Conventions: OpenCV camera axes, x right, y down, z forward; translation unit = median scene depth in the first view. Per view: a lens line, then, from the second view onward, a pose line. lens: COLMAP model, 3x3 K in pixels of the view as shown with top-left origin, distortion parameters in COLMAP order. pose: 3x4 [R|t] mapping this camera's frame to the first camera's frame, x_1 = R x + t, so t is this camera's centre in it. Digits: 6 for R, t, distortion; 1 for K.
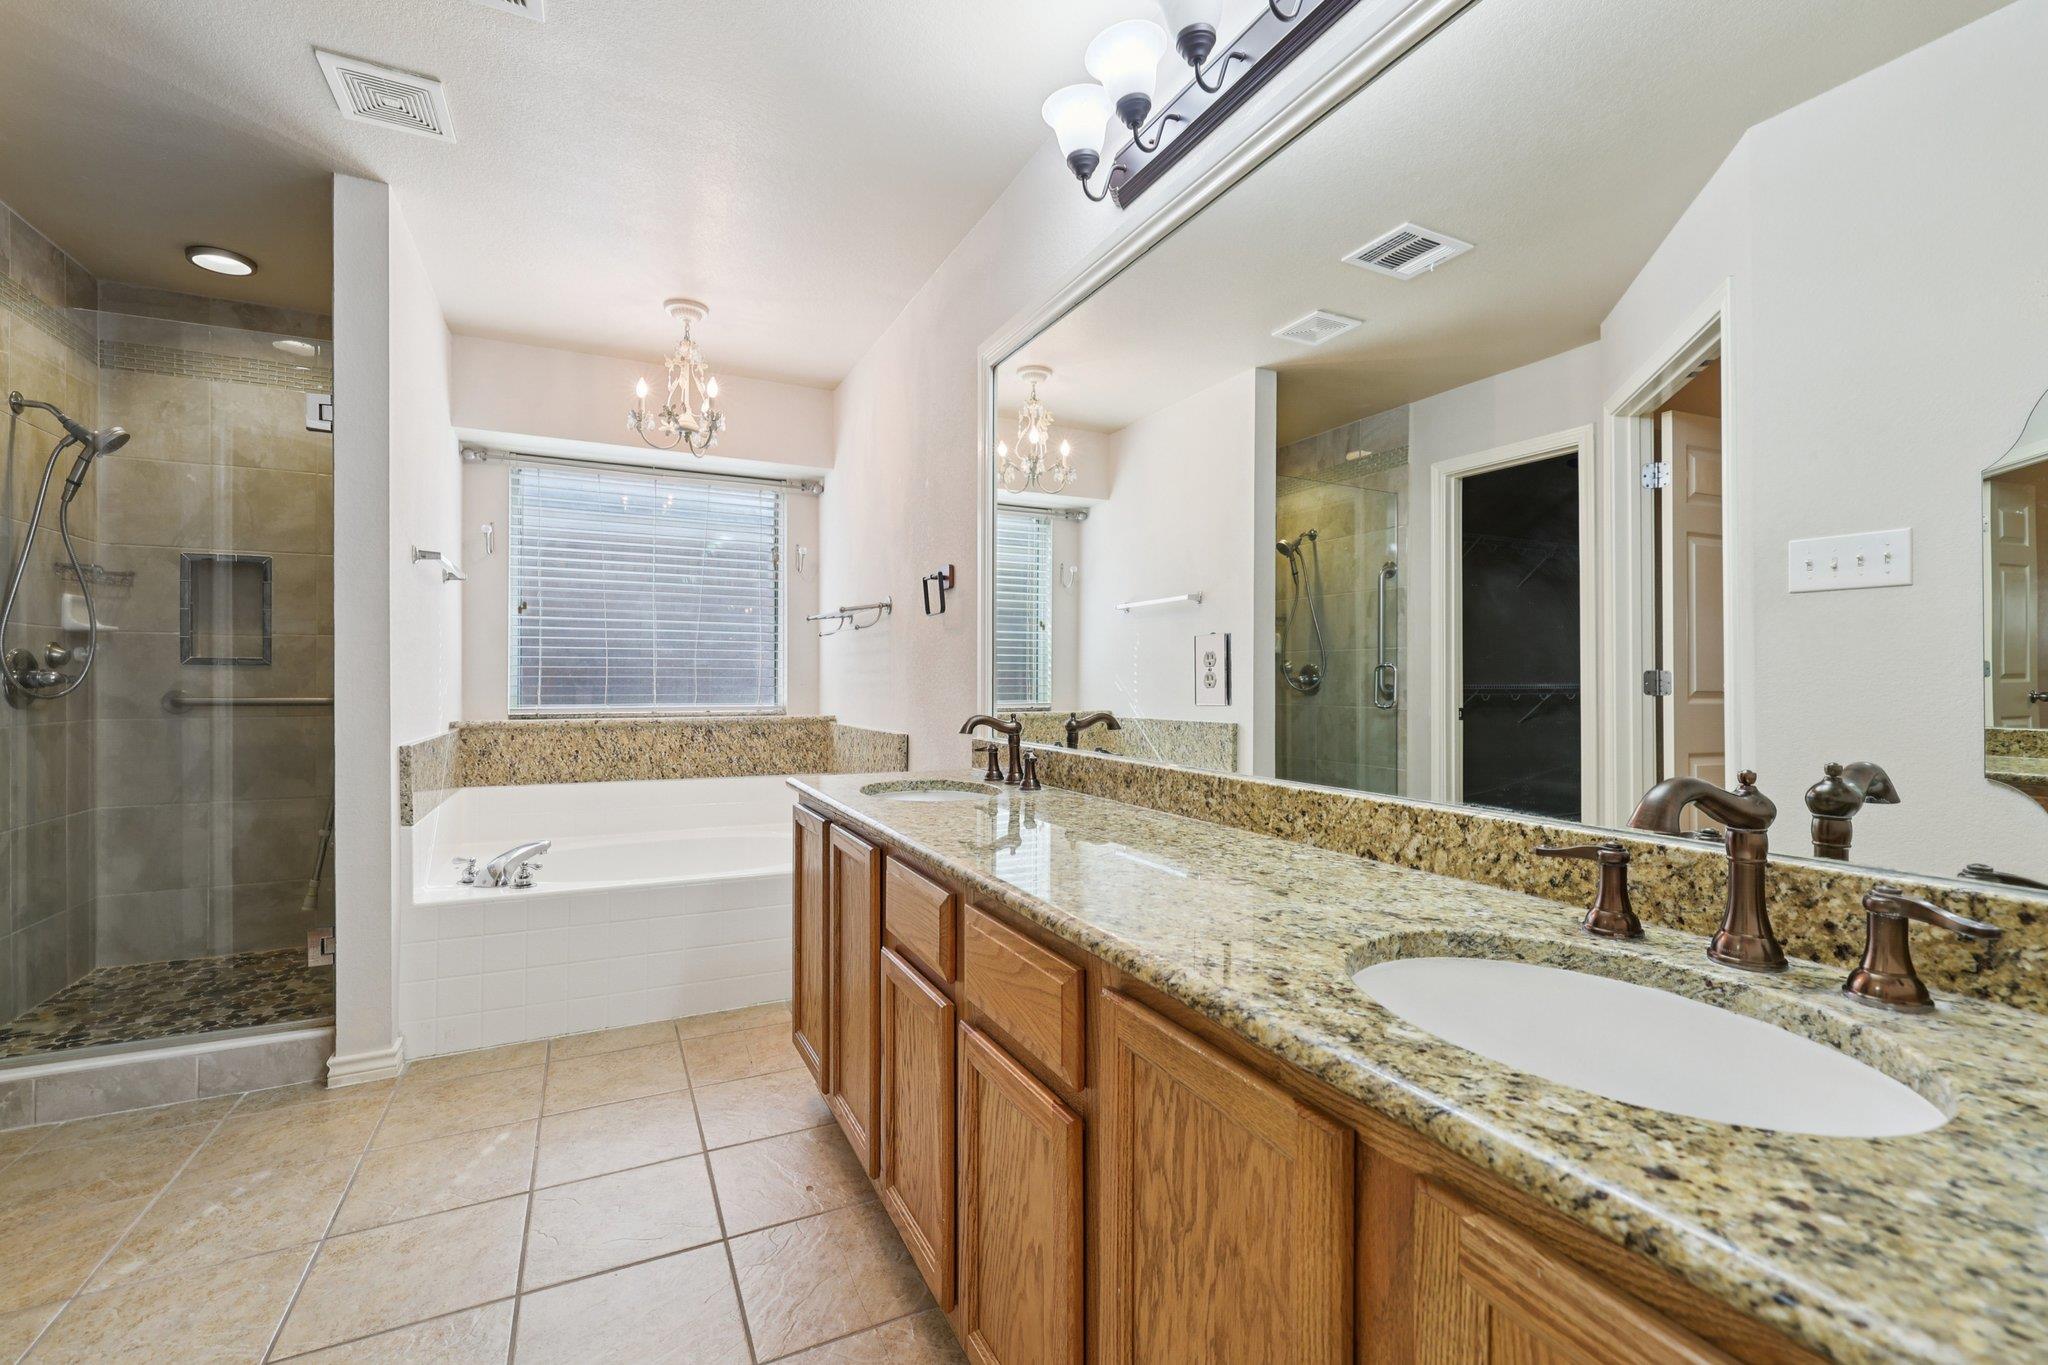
lens RADIAL K [[874.5, 0, 1022.9], [0, 874.5, 675.1], [0, 0, 1]] dist [-0.002138, -0.000159]
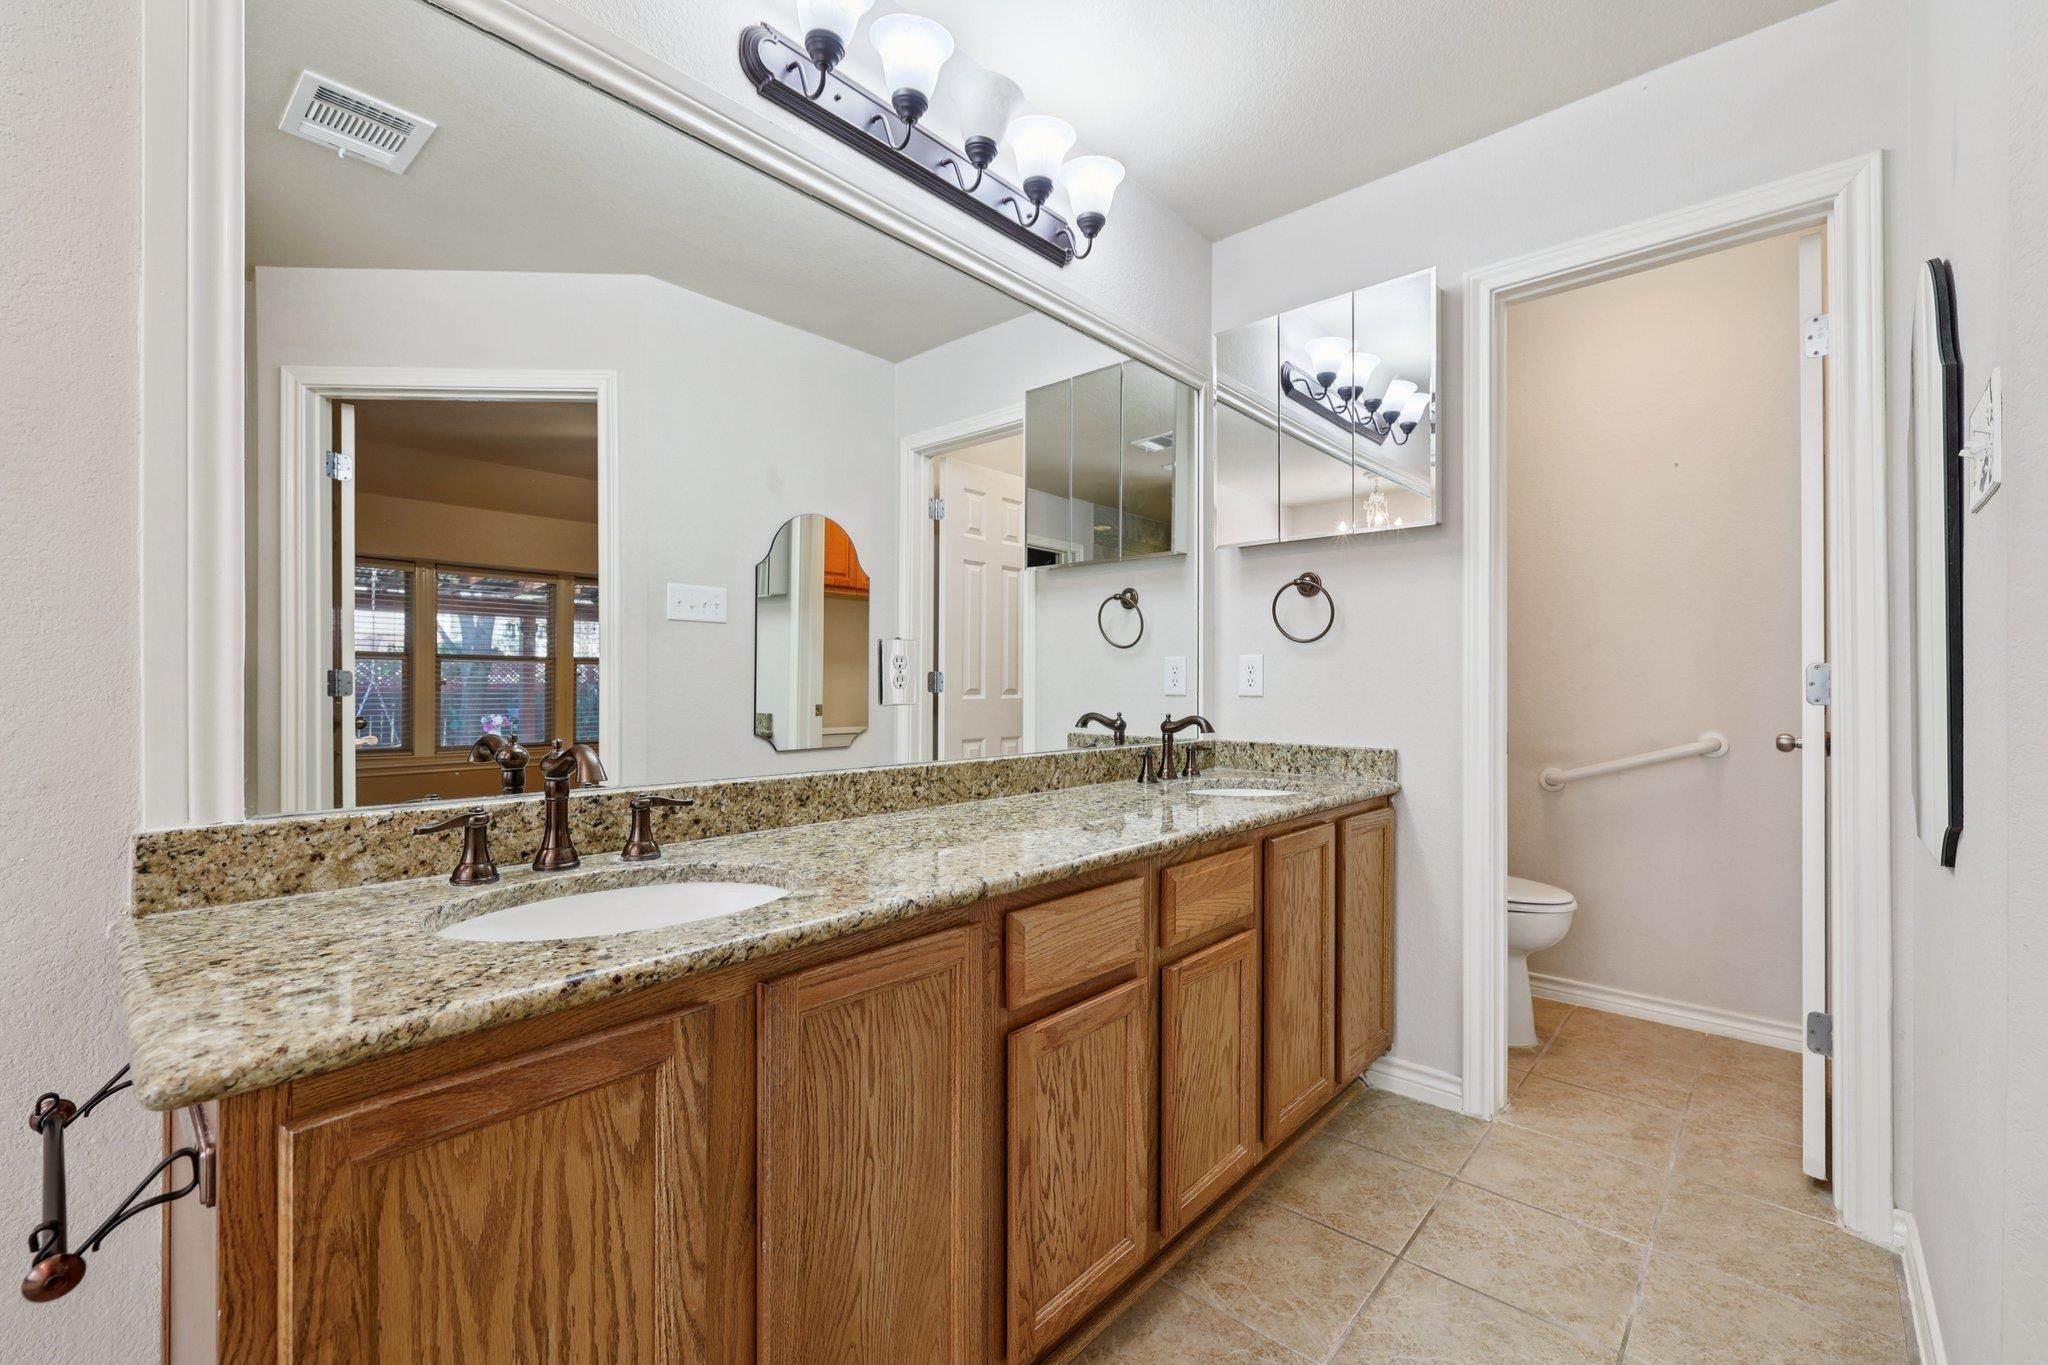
lens RADIAL K [[874.5, 0, 1021.3], [0, 874.5, 687.1], [0, 0, 1]] dist [-0.002138, -0.000159]
pose [[-0.370616, -0.002614, 0.928783, -0.860864], [-0.005807, 0.999983, 0.000497, 0.014031], [-0.928768, -0.005209, -0.370624, 1.298109]]
